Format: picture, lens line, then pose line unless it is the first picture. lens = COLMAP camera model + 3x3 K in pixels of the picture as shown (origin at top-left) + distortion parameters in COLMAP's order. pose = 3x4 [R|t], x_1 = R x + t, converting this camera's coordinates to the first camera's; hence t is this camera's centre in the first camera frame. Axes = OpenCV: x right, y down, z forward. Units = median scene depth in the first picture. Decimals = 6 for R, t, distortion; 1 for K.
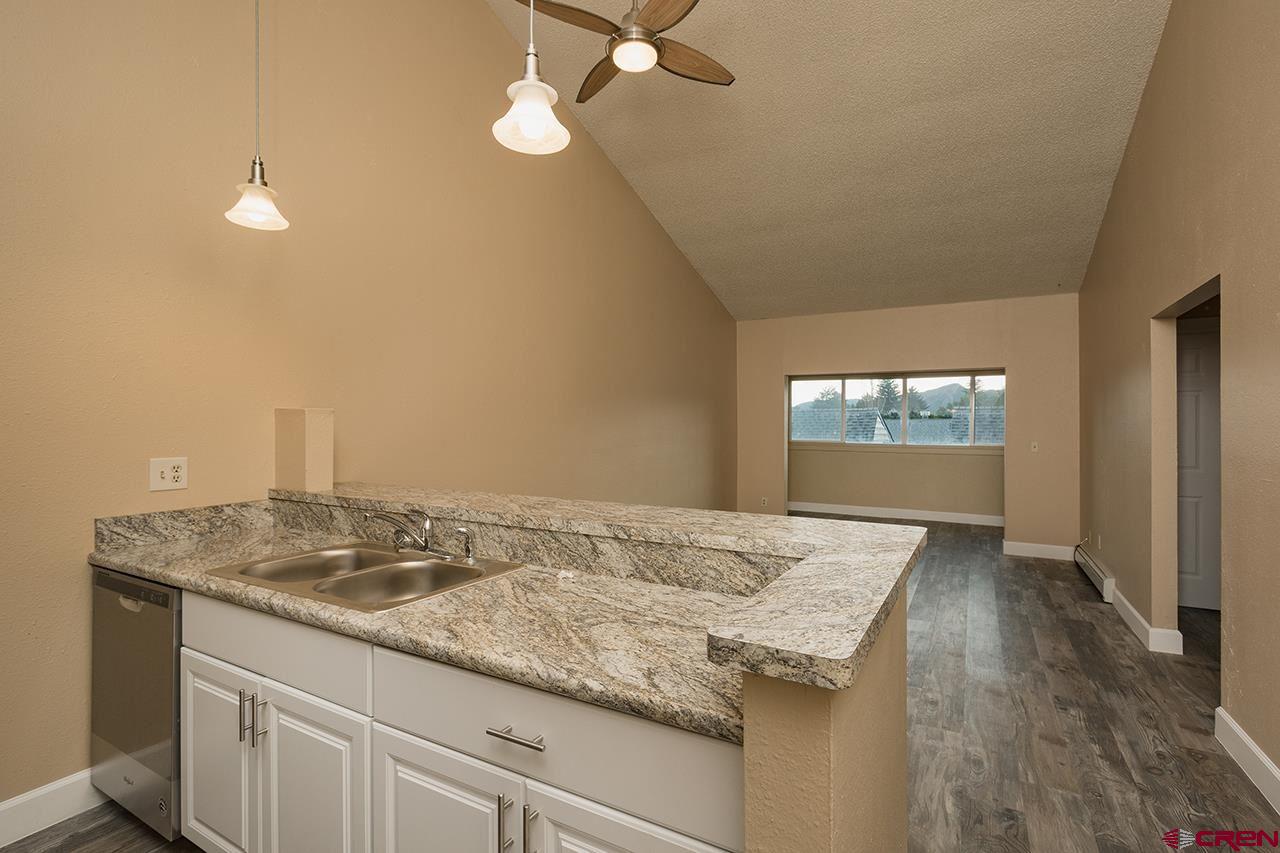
lens RADIAL K [[613.9, 0, 614.4], [0, 613.9, 418.0], [0, 0, 1]] dist [0.003676, -0.000757]
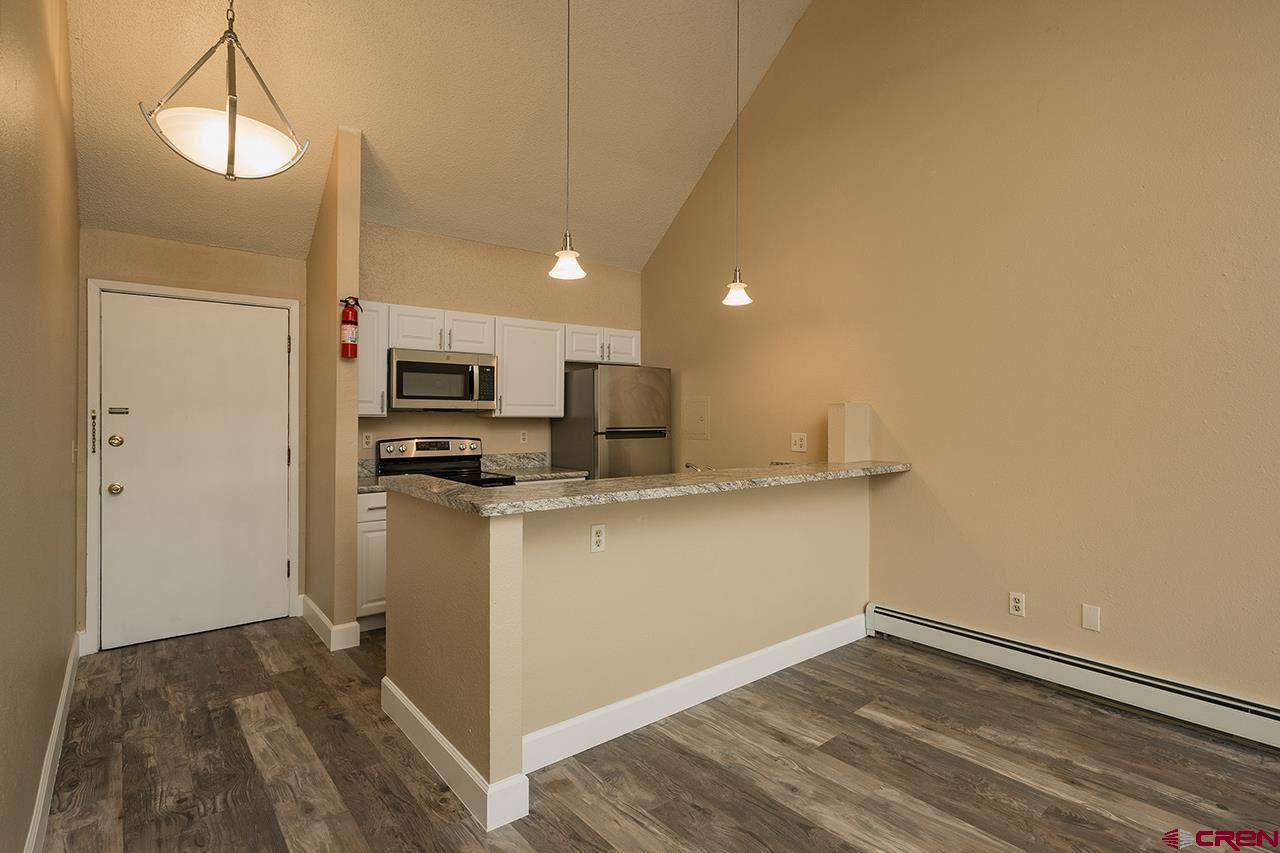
lens RADIAL K [[613.9, 0, 663.4], [0, 613.9, 417.7], [0, 0, 1]] dist [0.003676, -0.000757]
pose [[-0.316136, 0.003701, -0.948707, 1.113460], [0.008772, 0.999961, 0.000978, 0.017117], [0.948673, -0.008013, -0.316156, 1.272321]]
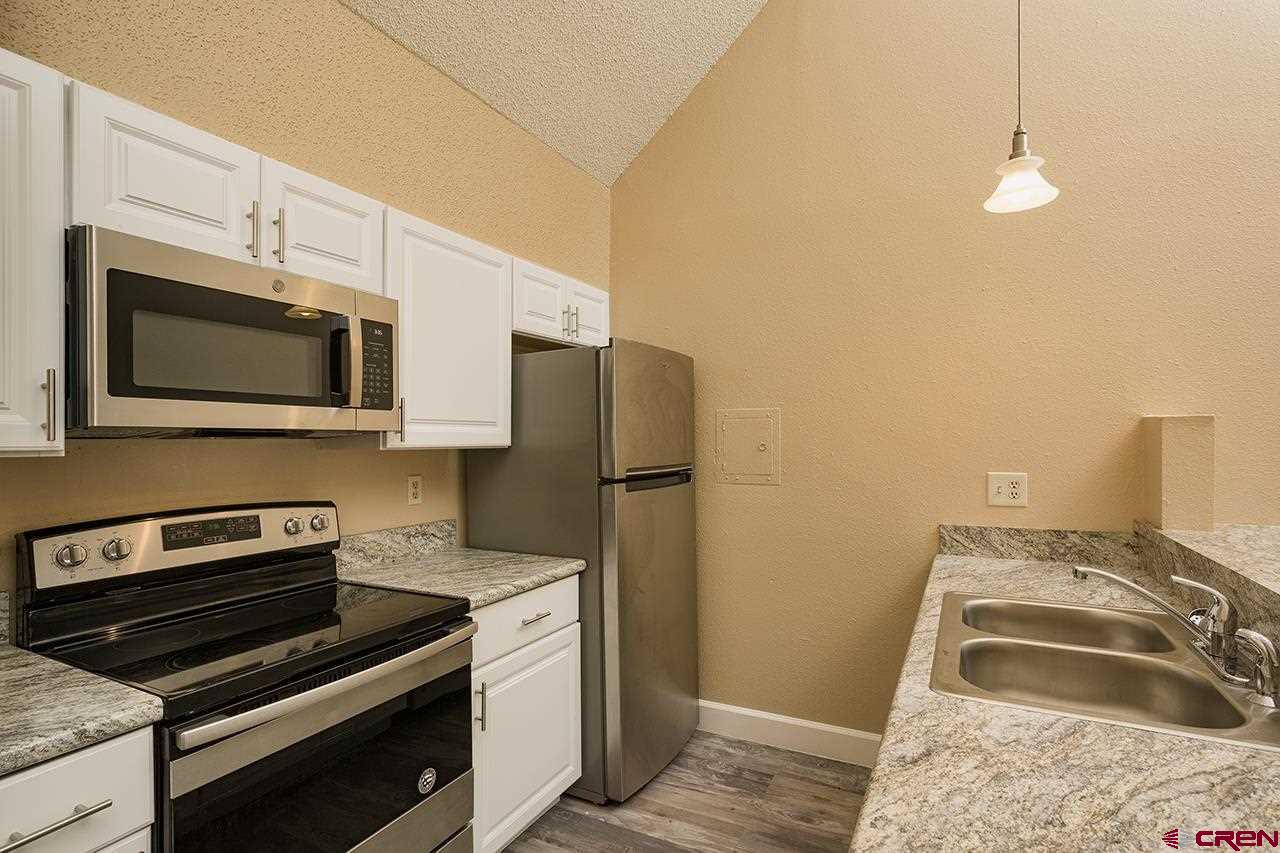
lens RADIAL K [[613.9, 0, 635.7], [0, 613.9, 441.1], [0, 0, 1]] dist [0.003676, -0.000757]
pose [[0.068306, 0.003739, -0.997657, 0.216303], [0.015918, 0.999862, 0.004838, 0.001168], [0.997537, -0.016211, 0.068237, 0.378058]]
